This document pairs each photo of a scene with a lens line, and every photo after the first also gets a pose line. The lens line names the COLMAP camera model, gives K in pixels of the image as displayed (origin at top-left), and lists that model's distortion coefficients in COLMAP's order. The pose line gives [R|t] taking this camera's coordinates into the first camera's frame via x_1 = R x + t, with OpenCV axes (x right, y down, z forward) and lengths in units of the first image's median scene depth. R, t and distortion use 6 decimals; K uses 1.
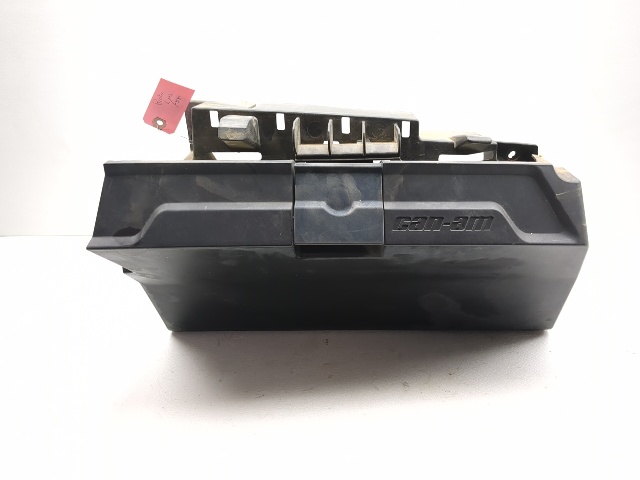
lens RADIAL K [[617.4, 0, 320.0], [0, 617.4, 240.0], [0, 0, 1]] dist [0.097058, -0.293104]
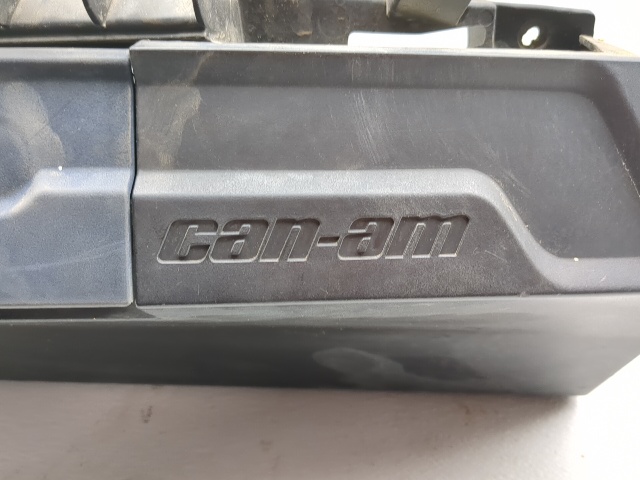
lens RADIAL K [[617.4, 0, 320.0], [0, 617.4, 240.0], [0, 0, 1]] dist [0.097058, -0.293104]
pose [[0.999937, 0.010244, -0.004565, 0.200062], [-0.009392, 0.987323, 0.158445, -0.078226], [0.006130, -0.158392, 0.987357, 0.665351]]
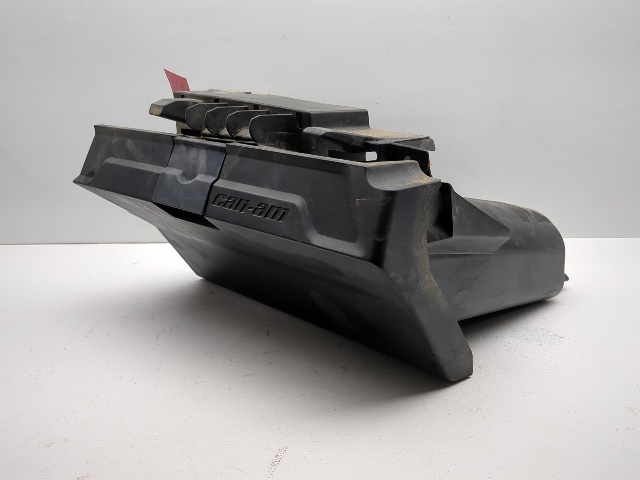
lens RADIAL K [[617.4, 0, 320.0], [0, 617.4, 240.0], [0, 0, 1]] dist [0.097058, -0.293104]
pose [[0.704977, 0.195042, -0.681885, 0.984817], [-0.227007, 0.972917, 0.043592, -0.044387], [0.671920, 0.124061, 0.730160, 0.335041]]
